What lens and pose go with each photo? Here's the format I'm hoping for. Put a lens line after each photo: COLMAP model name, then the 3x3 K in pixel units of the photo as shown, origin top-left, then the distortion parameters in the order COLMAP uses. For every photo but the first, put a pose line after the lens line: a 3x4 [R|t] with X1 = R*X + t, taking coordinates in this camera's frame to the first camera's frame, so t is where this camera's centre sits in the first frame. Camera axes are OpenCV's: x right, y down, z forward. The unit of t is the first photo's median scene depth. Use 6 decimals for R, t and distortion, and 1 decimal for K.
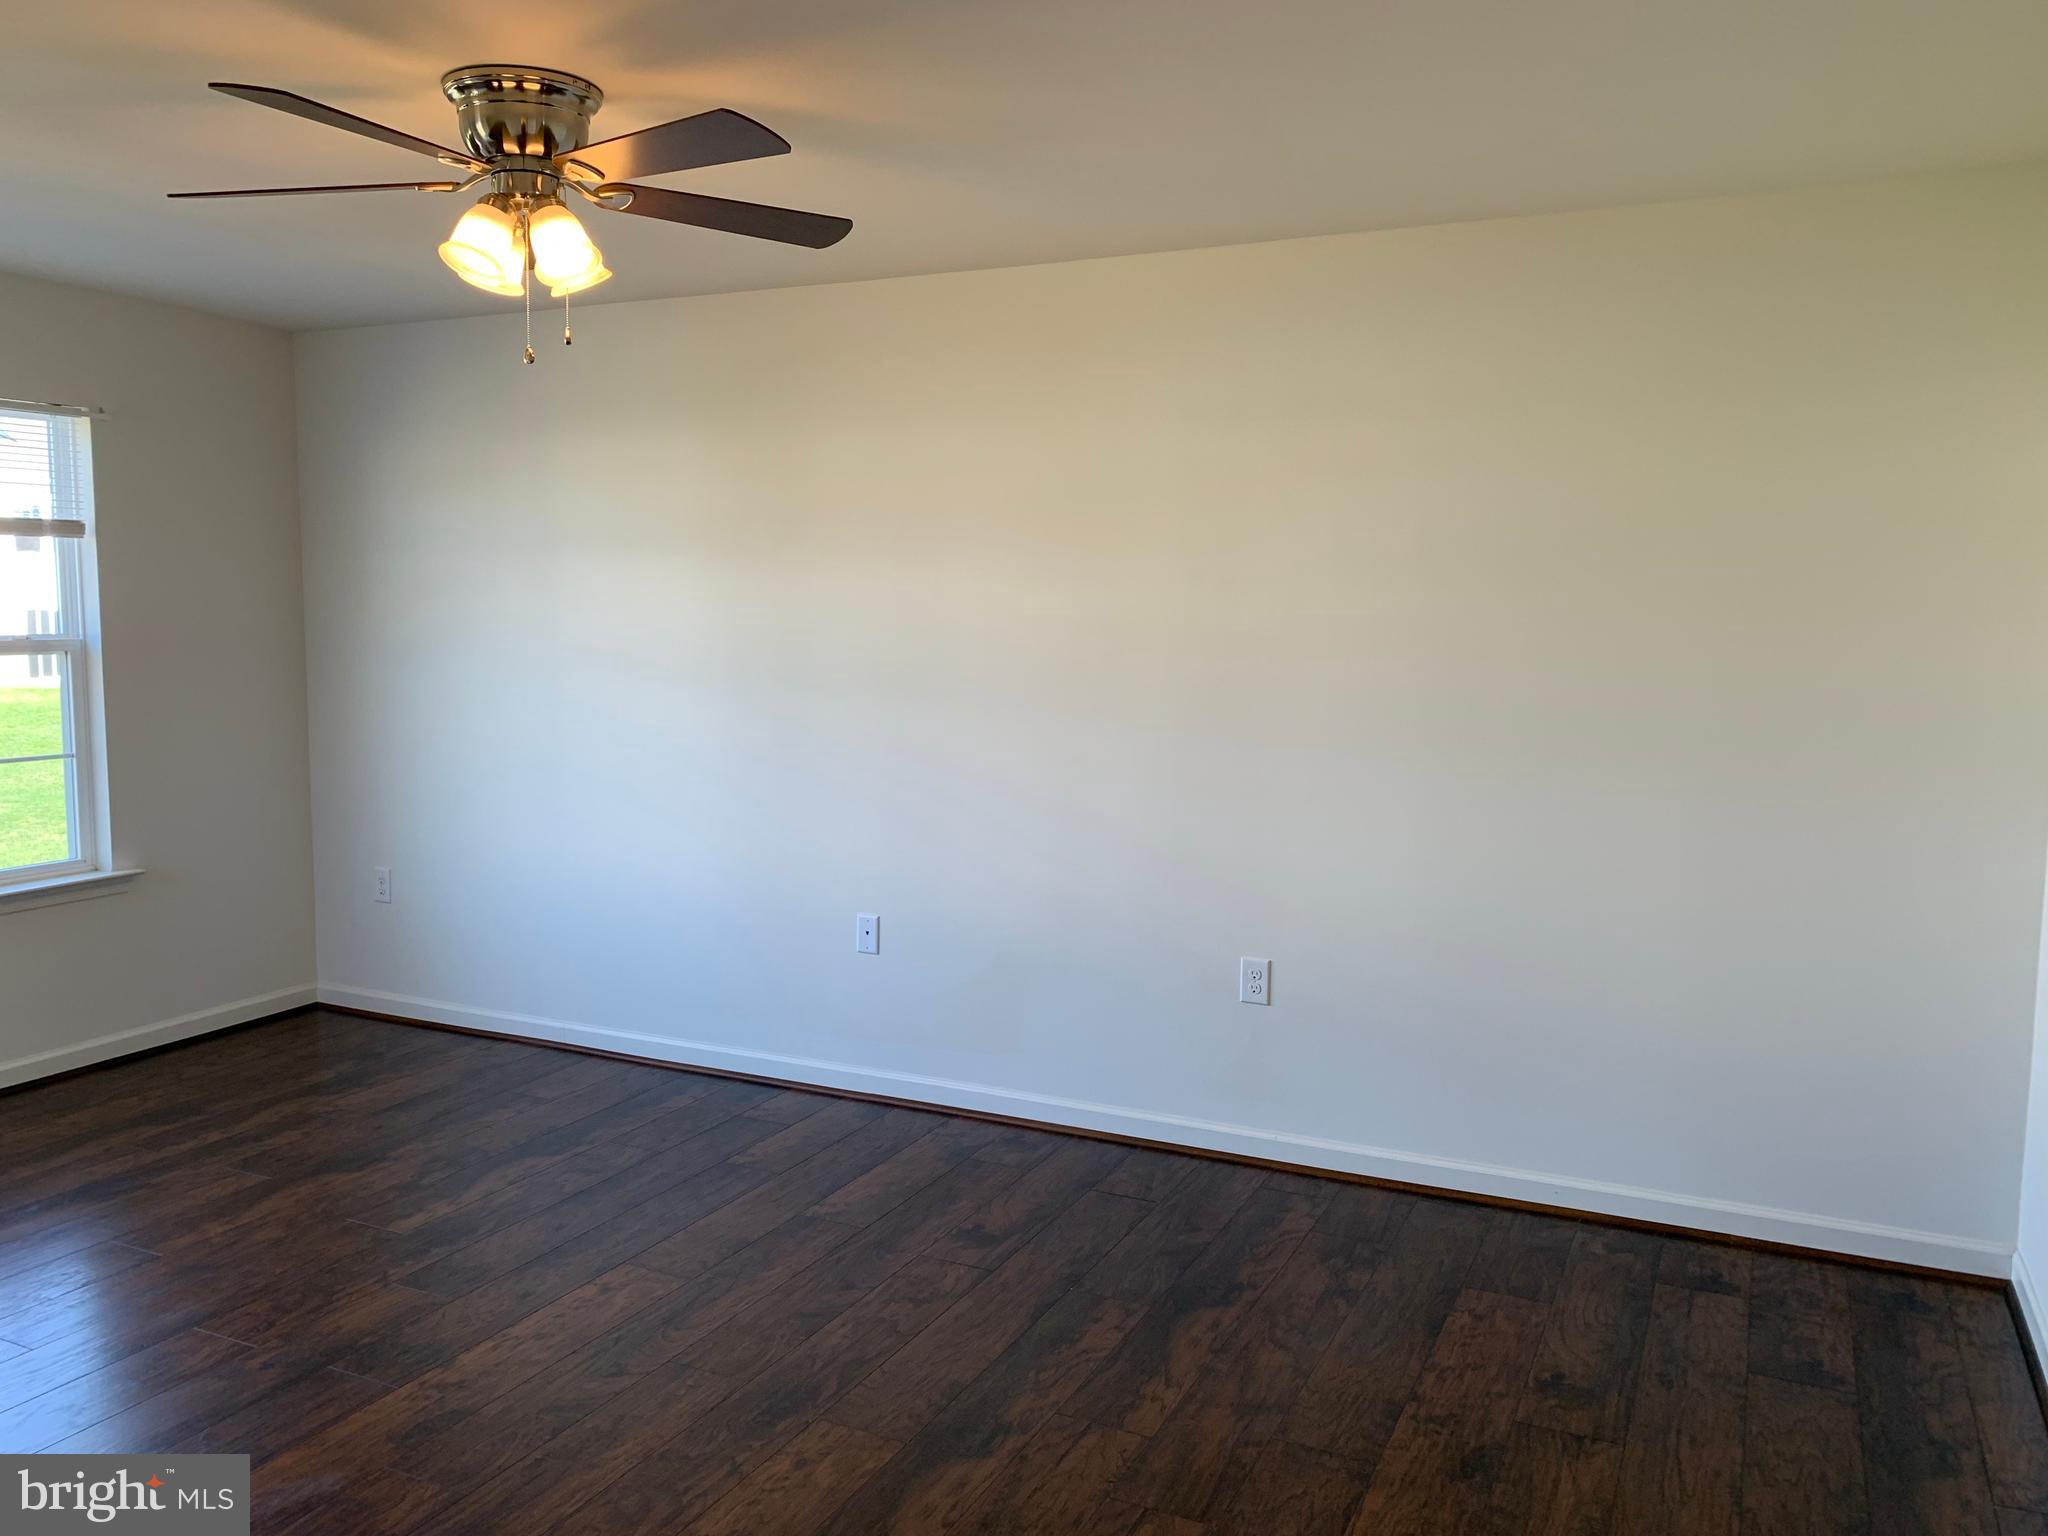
lens RADIAL K [[1585.3, 0, 1020.1], [0, 1585.3, 754.3], [0, 0, 1]] dist [0.048222, -0.059926]
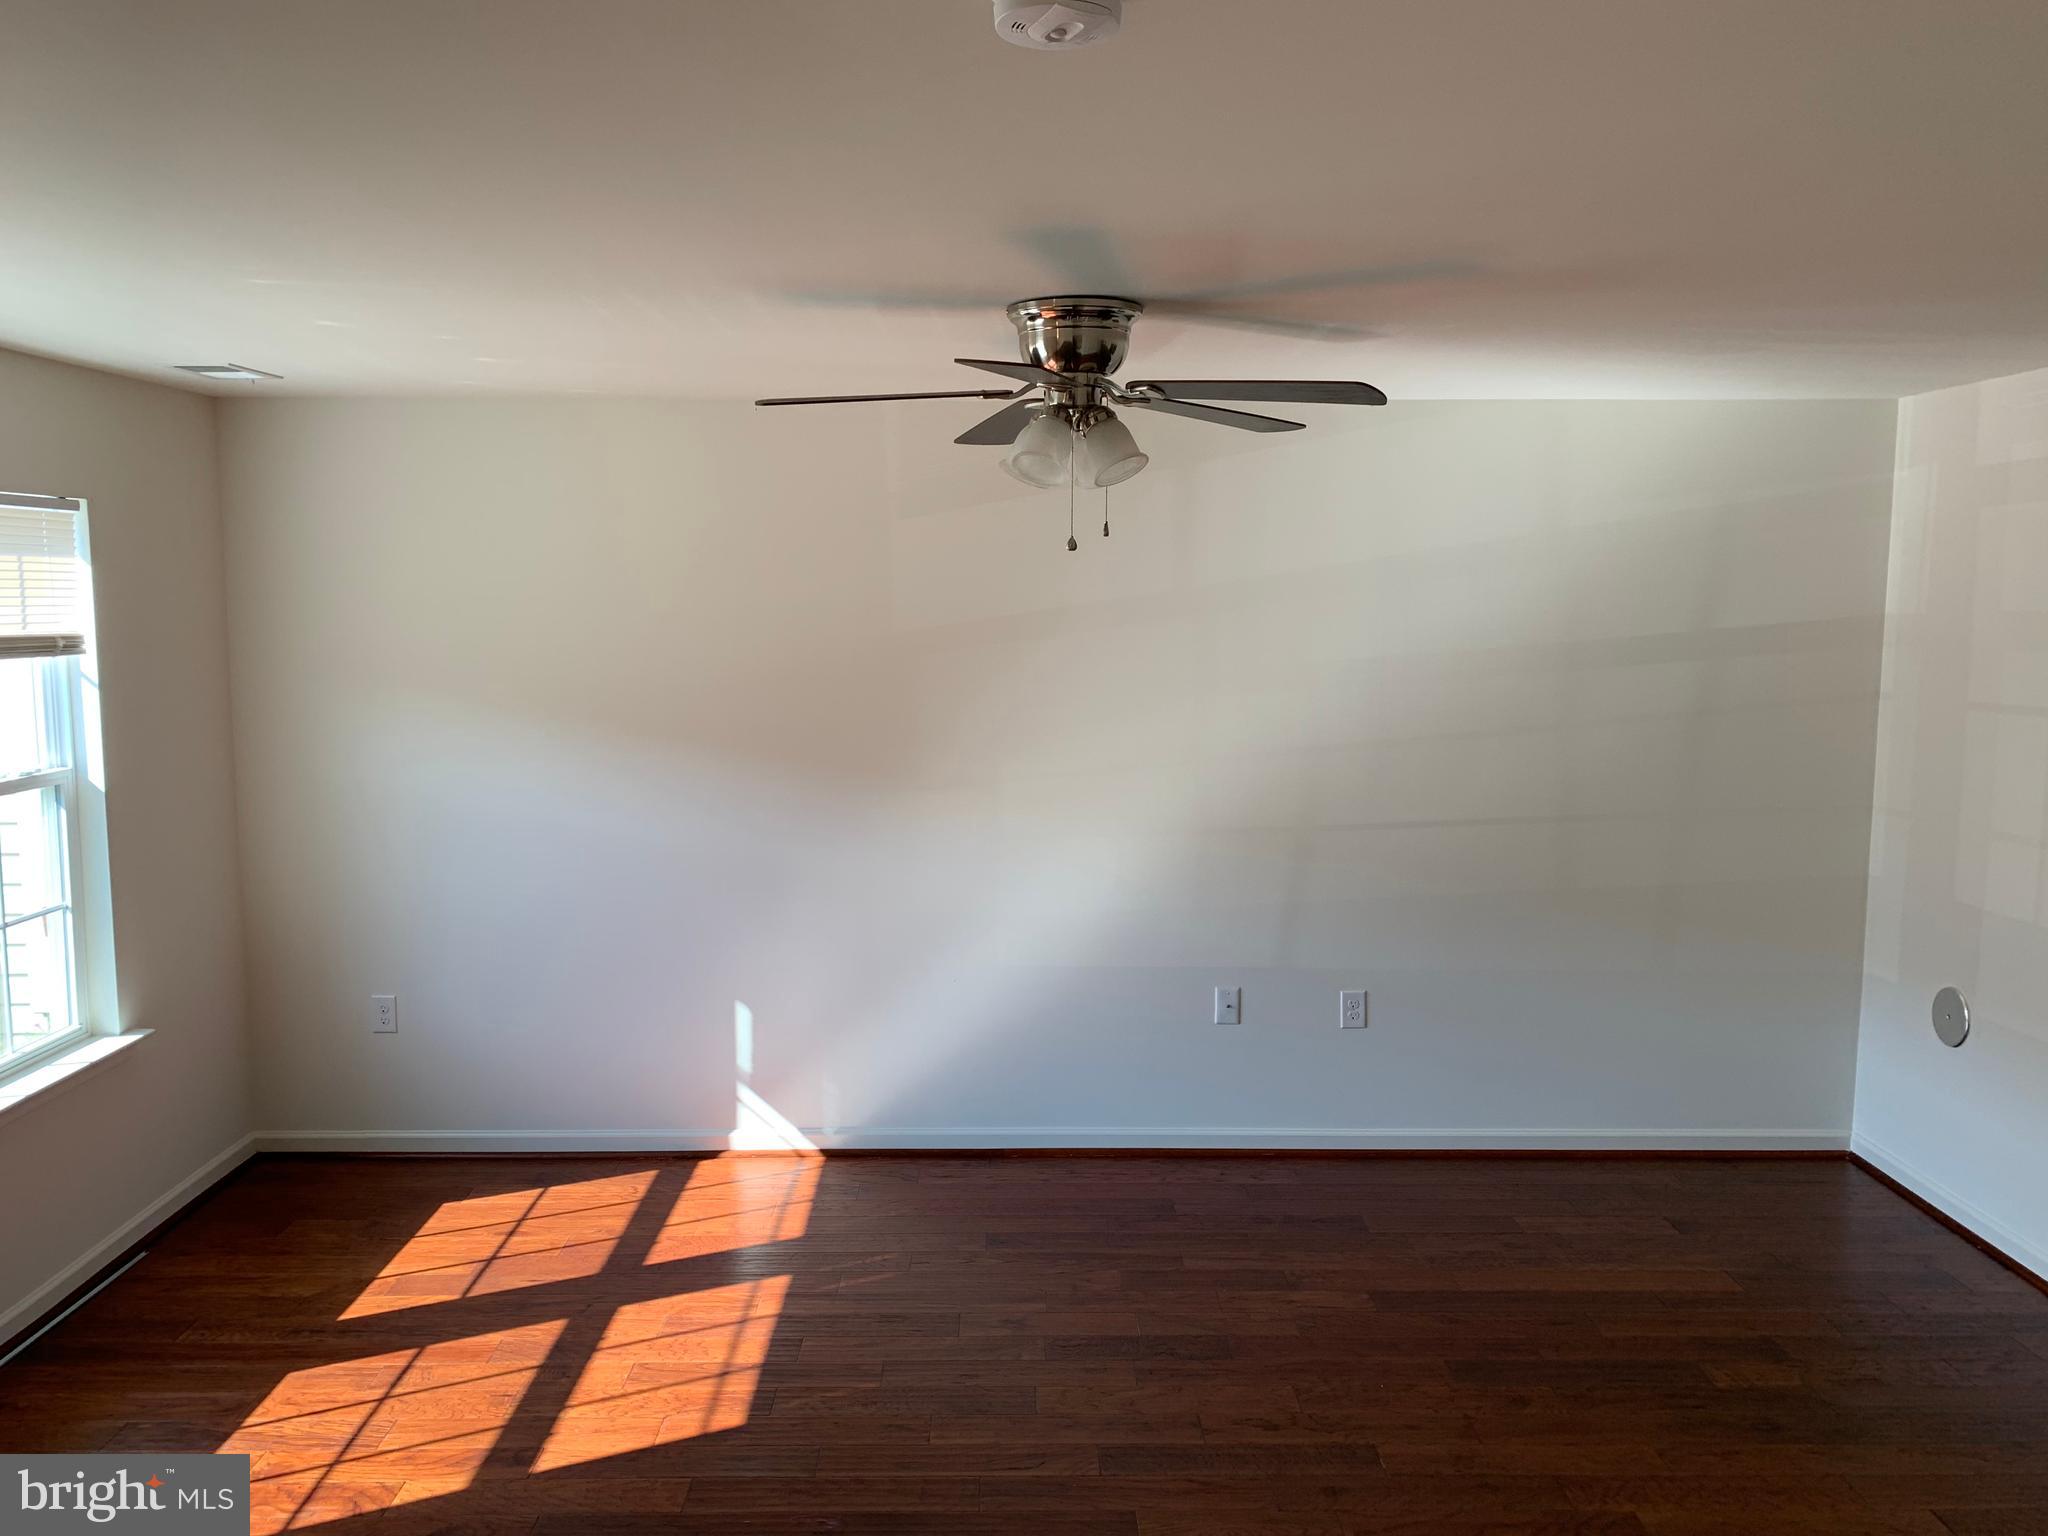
lens RADIAL K [[1585.3, 0, 1020.1], [0, 1585.3, 754.3], [0, 0, 1]] dist [0.048222, -0.059926]
pose [[0.897086, -0.049682, 0.439055, -0.512154], [0.045861, 0.998761, 0.019313, -0.075760], [-0.439470, 0.002810, 0.898253, 0.002083]]
